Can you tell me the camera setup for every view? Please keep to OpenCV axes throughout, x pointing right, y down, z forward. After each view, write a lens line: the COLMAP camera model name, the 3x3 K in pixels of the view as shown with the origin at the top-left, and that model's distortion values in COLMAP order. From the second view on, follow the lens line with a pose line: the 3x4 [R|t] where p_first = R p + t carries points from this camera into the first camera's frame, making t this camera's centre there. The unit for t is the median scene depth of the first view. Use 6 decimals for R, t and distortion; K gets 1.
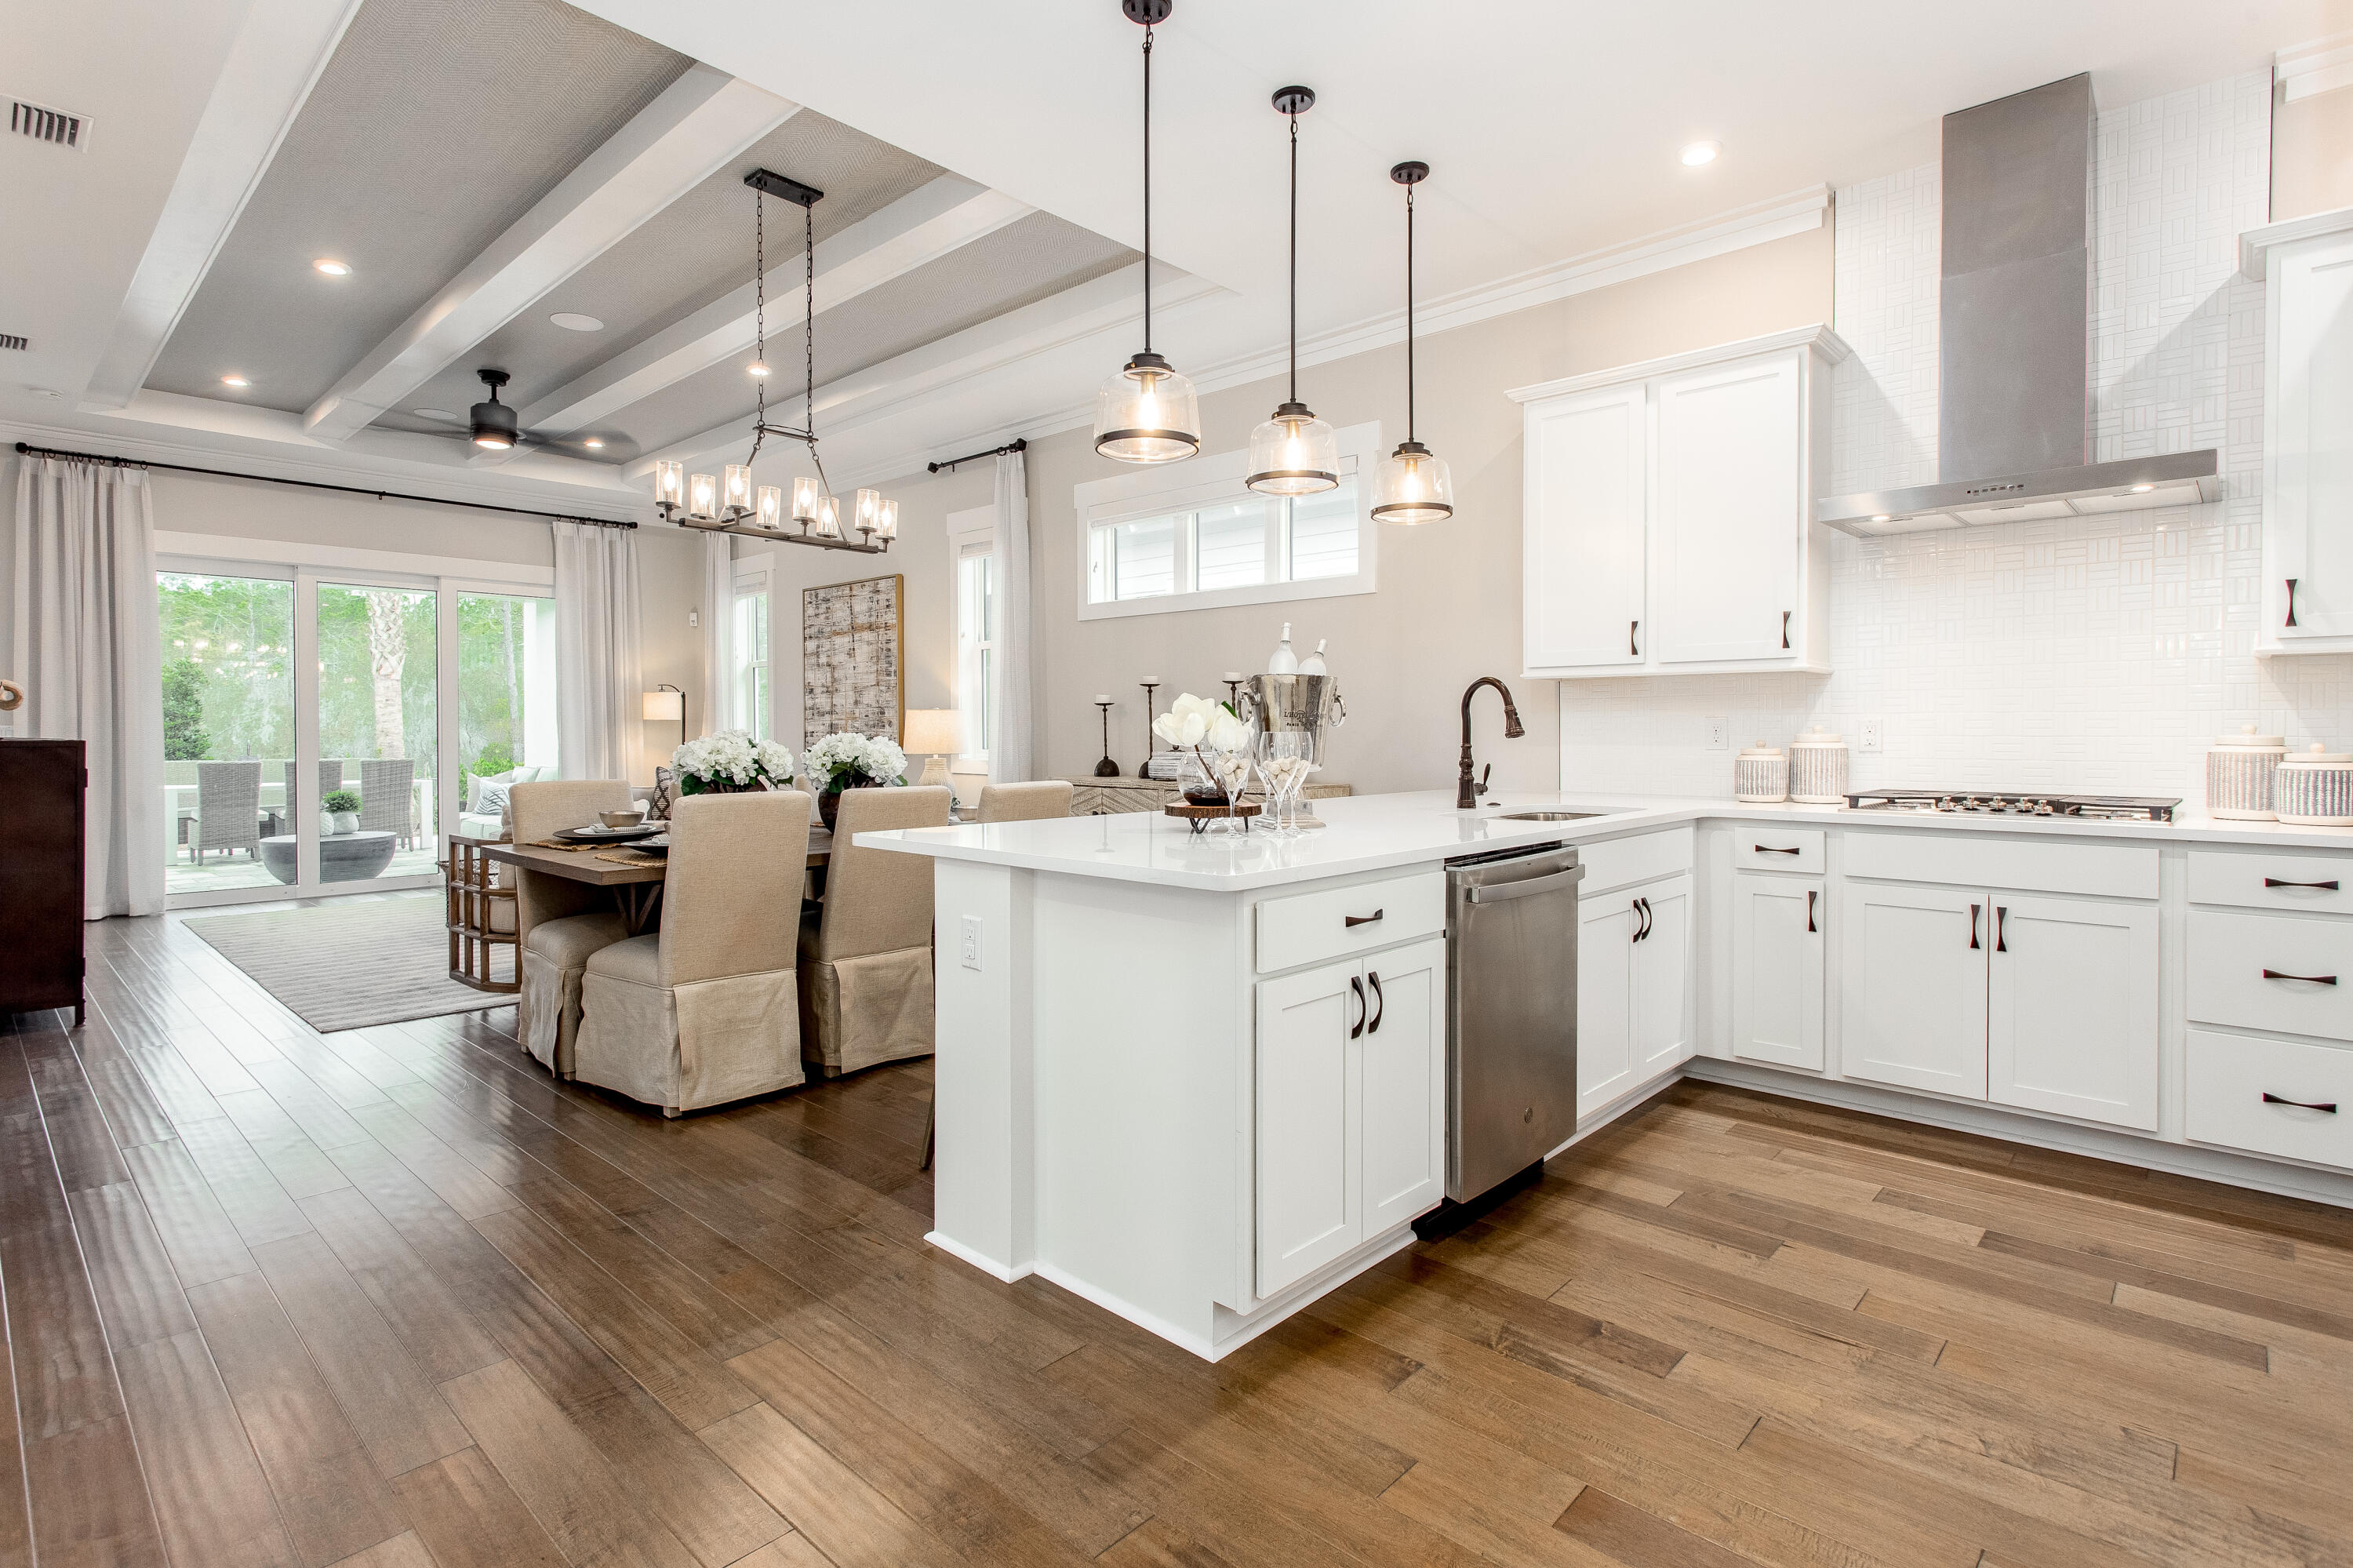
lens RADIAL K [[1132.6, 0, 1185.0], [0, 1132.6, 738.2], [0, 0, 1]] dist [0.002143, 0.001884]
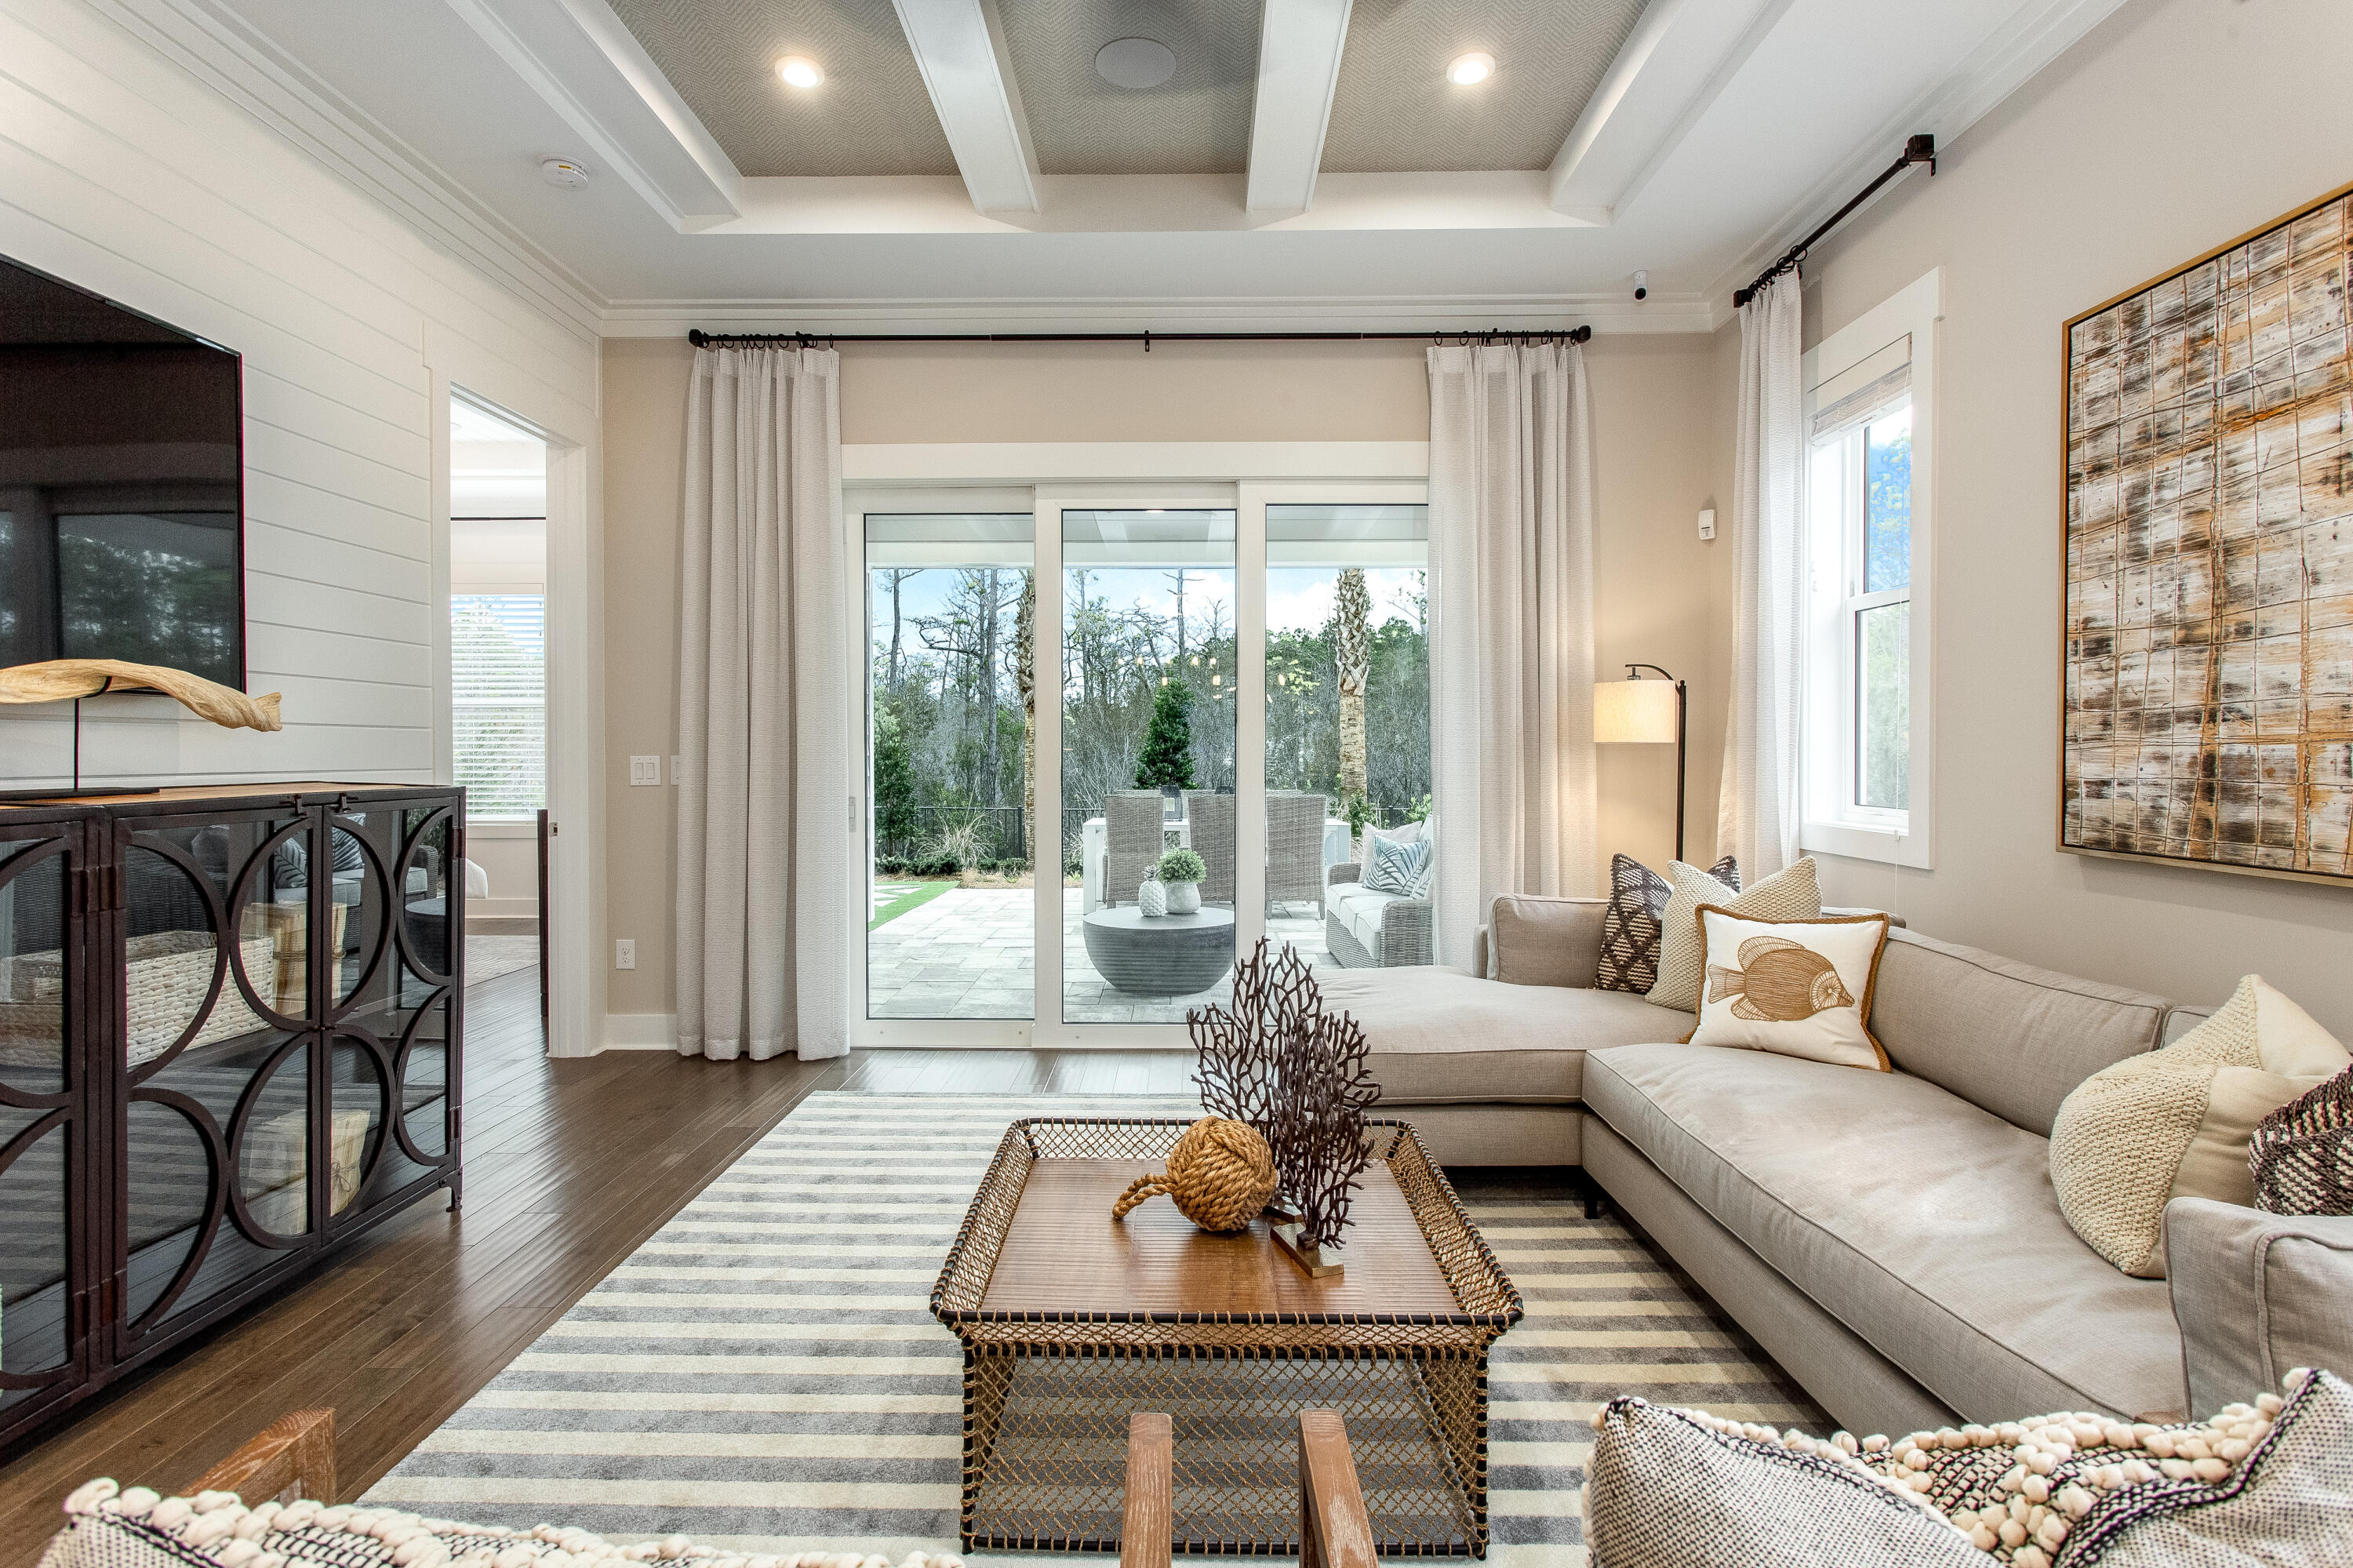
lens RADIAL K [[1132.6, 0, 1158.4], [0, 1132.6, 766.1], [0, 0, 1]] dist [0.002143, 0.001884]
pose [[0.651260, 0.013095, -0.758742, -0.287589], [-0.008082, 0.999914, 0.010320, -0.011810], [0.758812, -0.000589, 0.651310, 0.669414]]
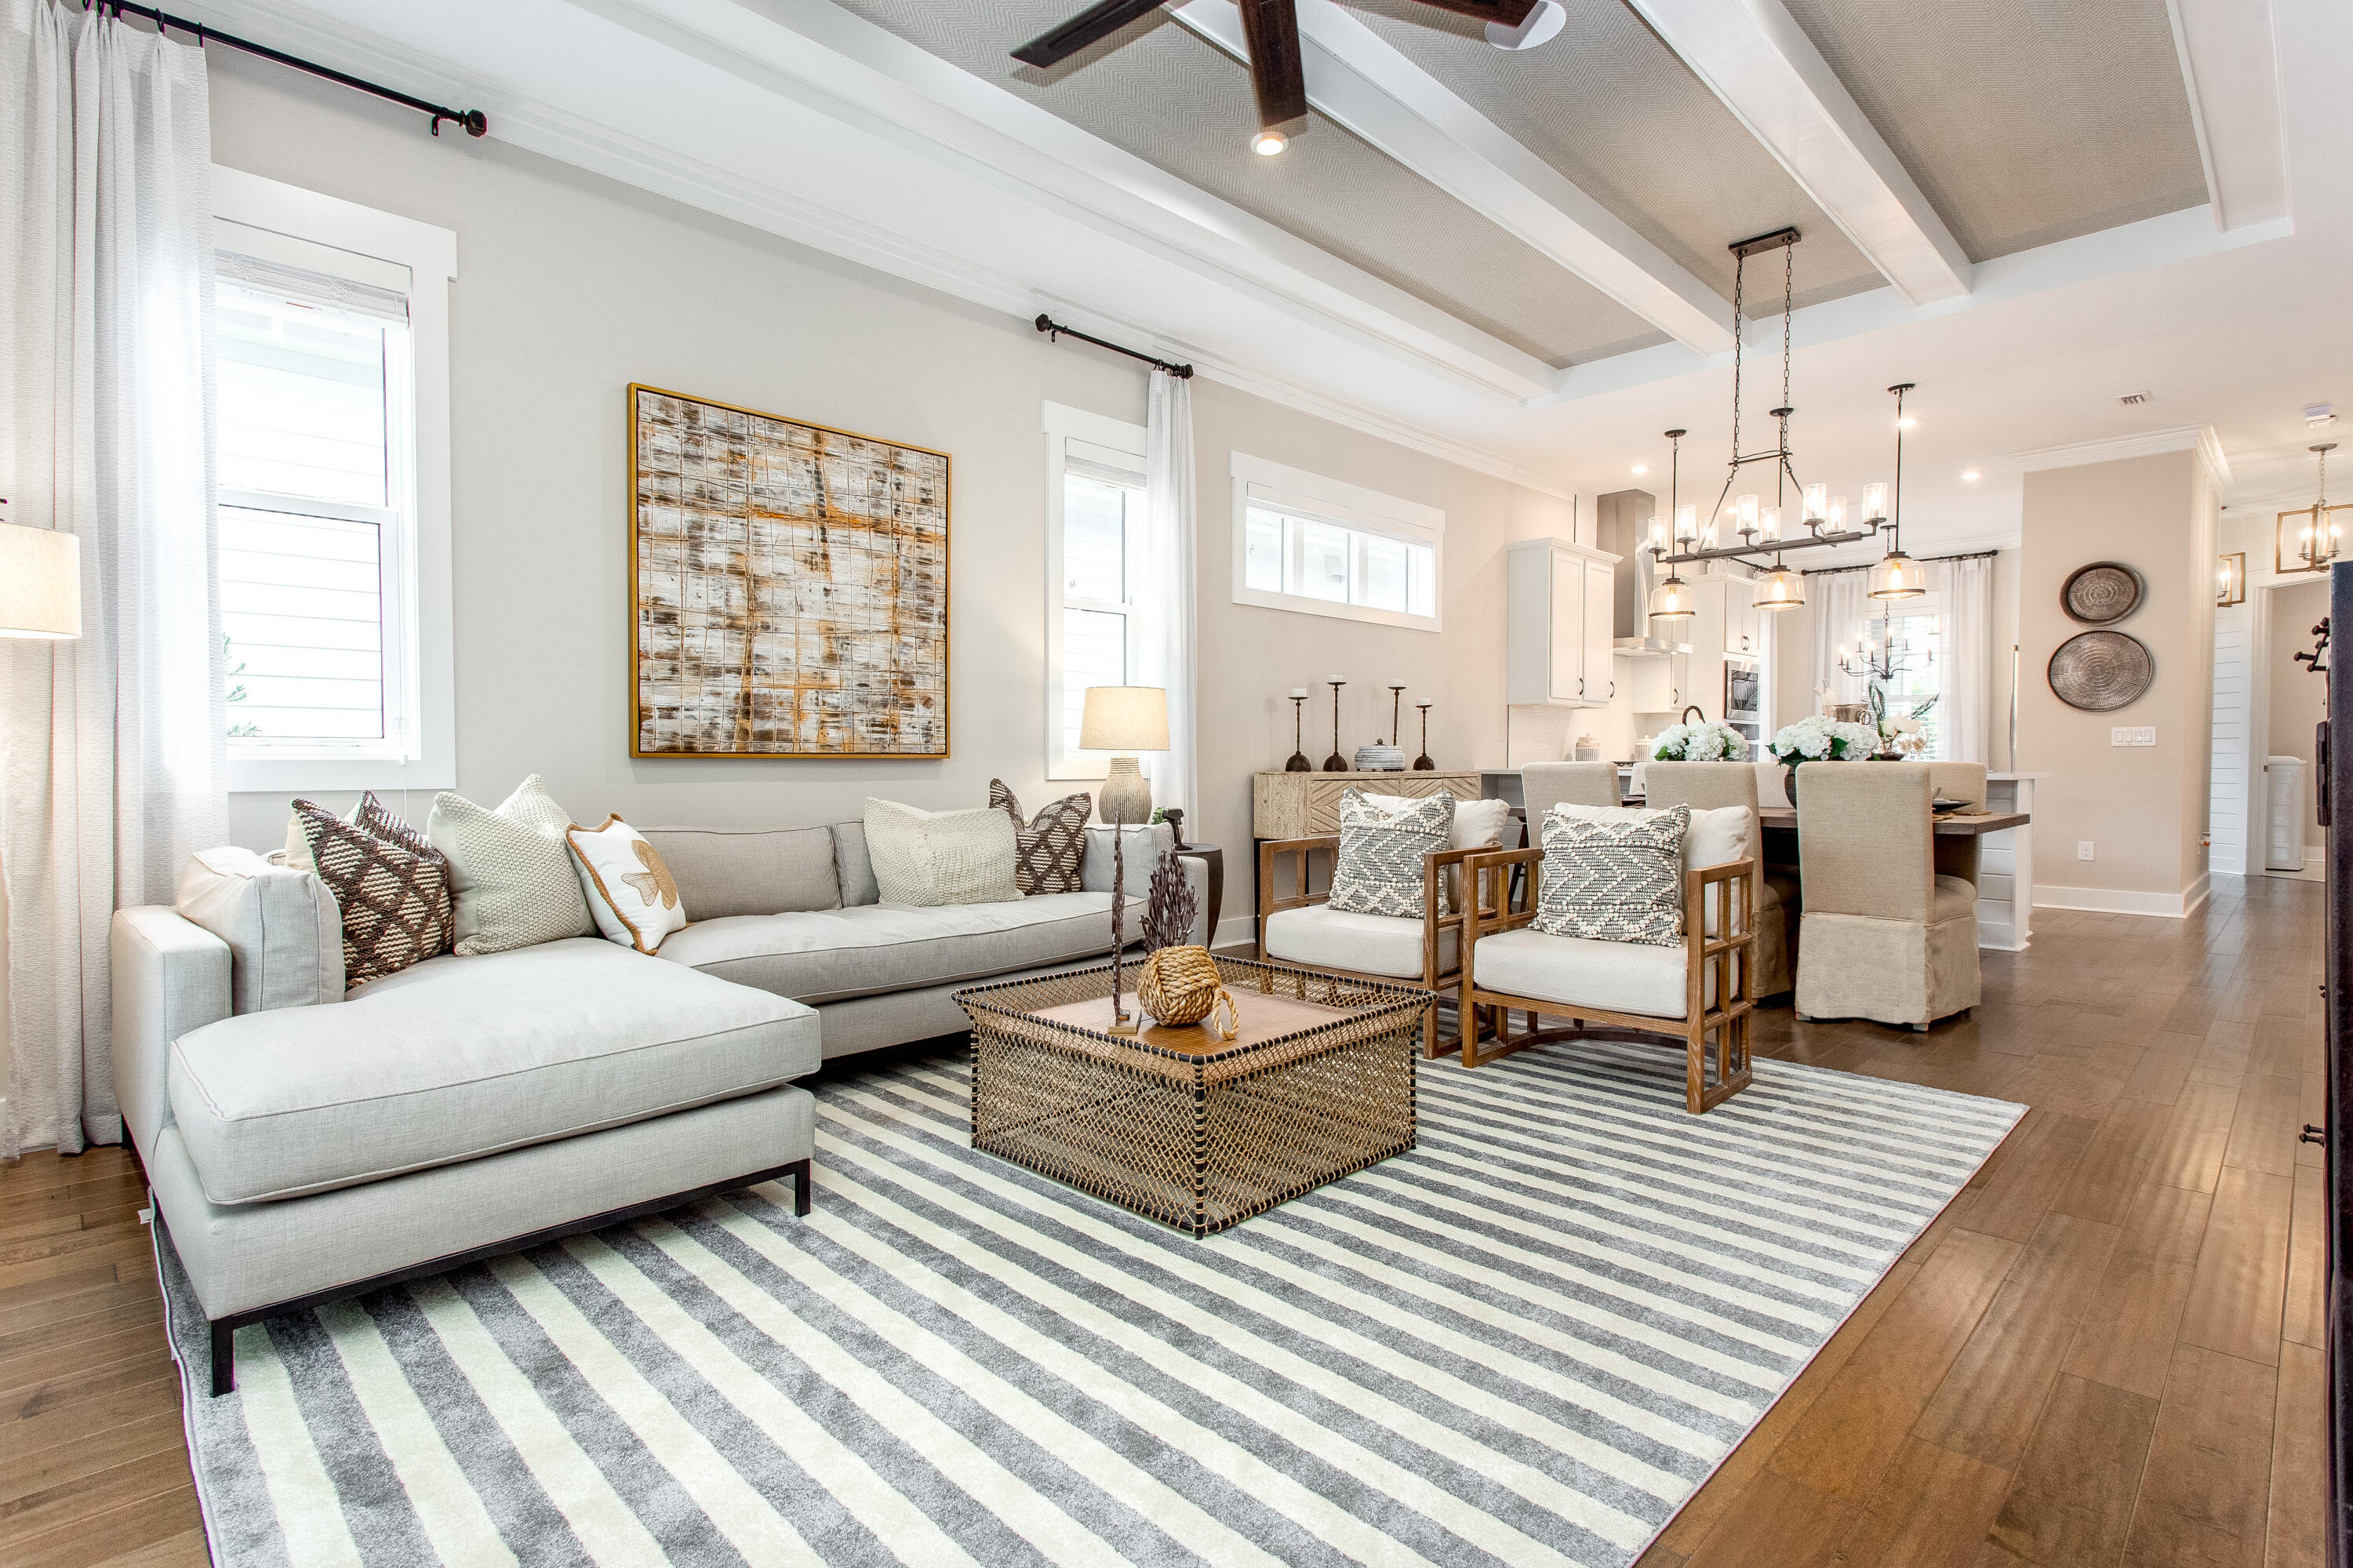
lens RADIAL K [[1132.6, 0, 1165.5], [0, 1132.6, 795.1], [0, 0, 1]] dist [0.002143, 0.001884]
pose [[0.054408, -0.034421, 0.997925, -0.850194], [0.002818, 0.999407, 0.034318, 0.015979], [-0.998515, 0.000945, 0.054473, 0.846713]]
